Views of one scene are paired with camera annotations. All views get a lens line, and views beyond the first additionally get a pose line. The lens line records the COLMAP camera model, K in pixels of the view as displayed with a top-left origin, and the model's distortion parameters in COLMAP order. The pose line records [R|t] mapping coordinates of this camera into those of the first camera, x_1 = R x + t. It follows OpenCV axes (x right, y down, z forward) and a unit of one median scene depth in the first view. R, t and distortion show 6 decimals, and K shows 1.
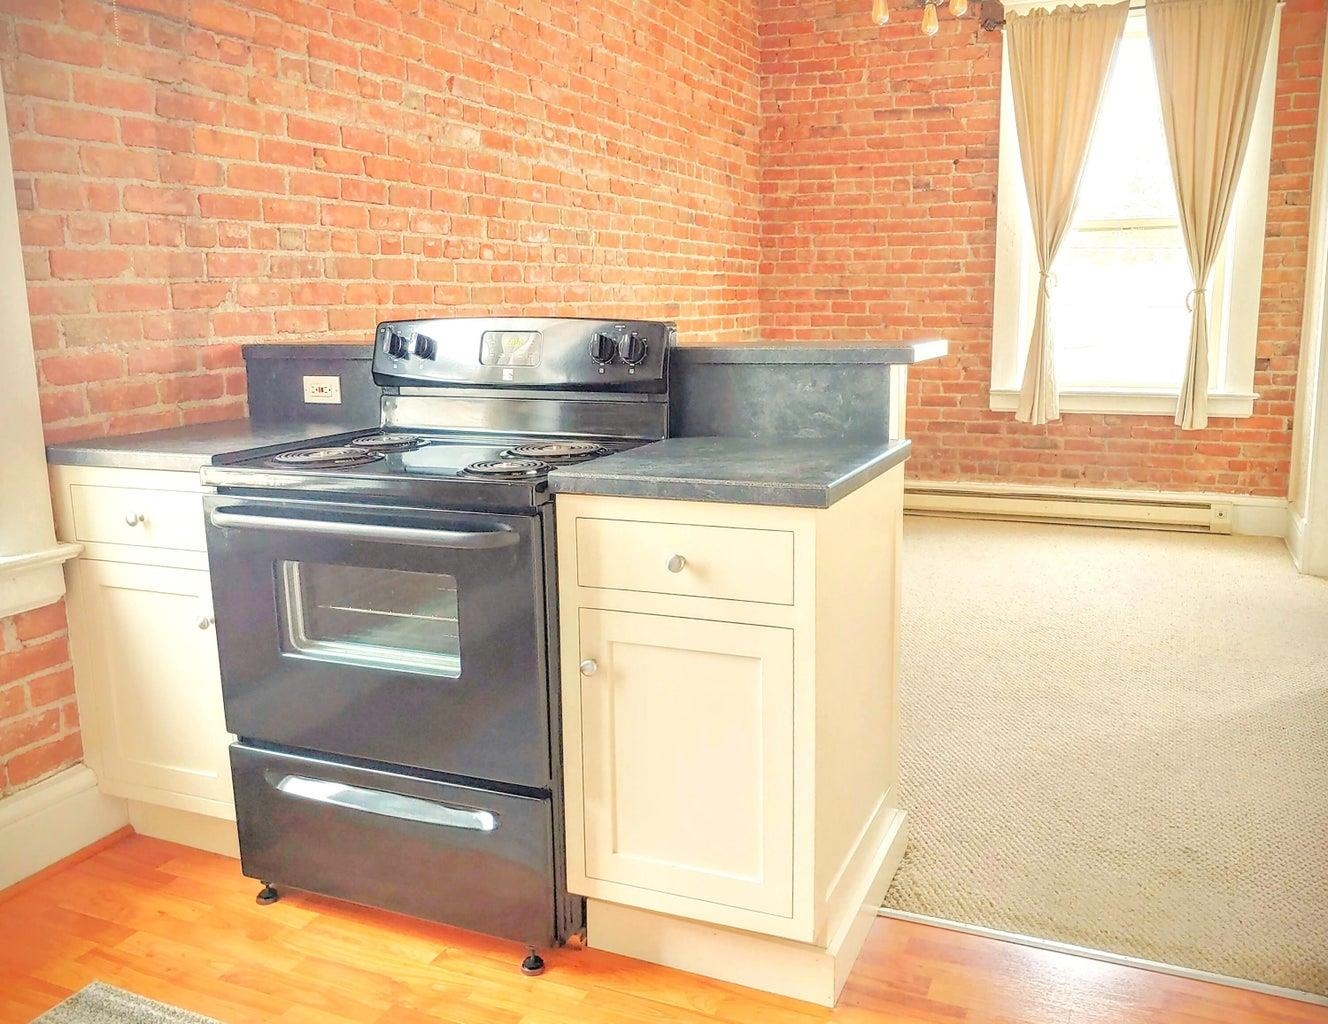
lens RADIAL K [[1127.2, 0, 665.2], [0, 1127.2, 520.1], [0, 0, 1]] dist [-0.018083, -0.007258]
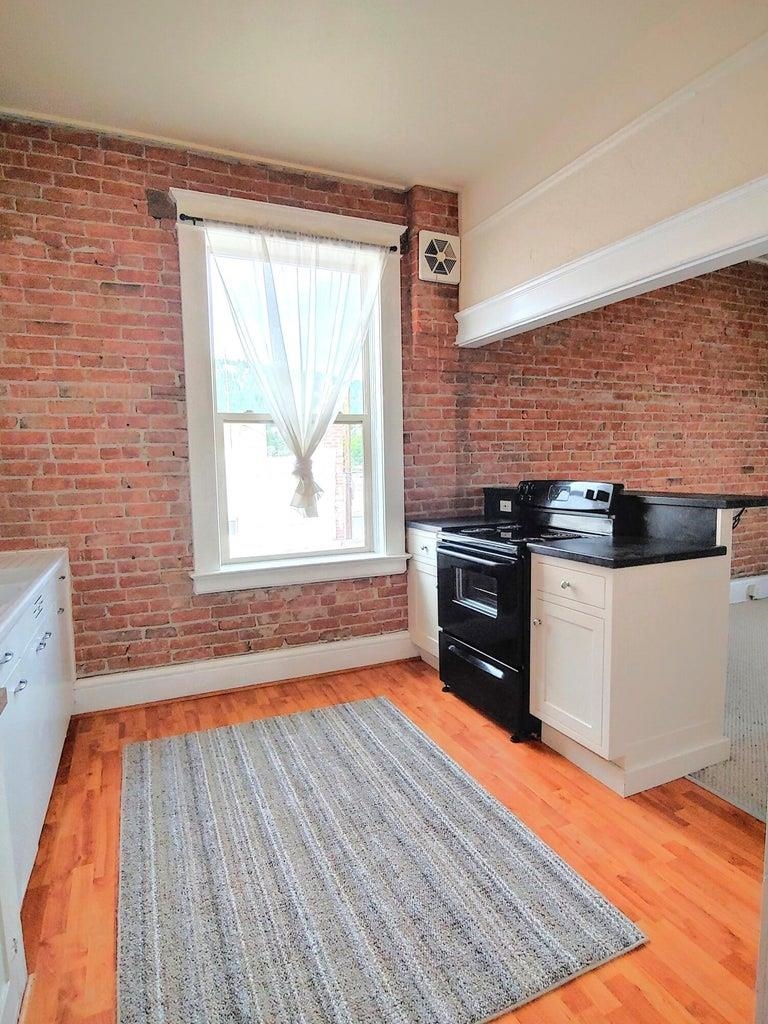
lens RADIAL K [[561.5, 0, 381.0], [0, 561.5, 526.7], [0, 0, 1]] dist [-0.022143, -0.000277]
pose [[0.724938, 0.072319, -0.685008, 0.374520], [-0.117586, 0.992869, -0.019620, -0.010802], [0.678704, 0.094770, 0.728272, -0.120820]]
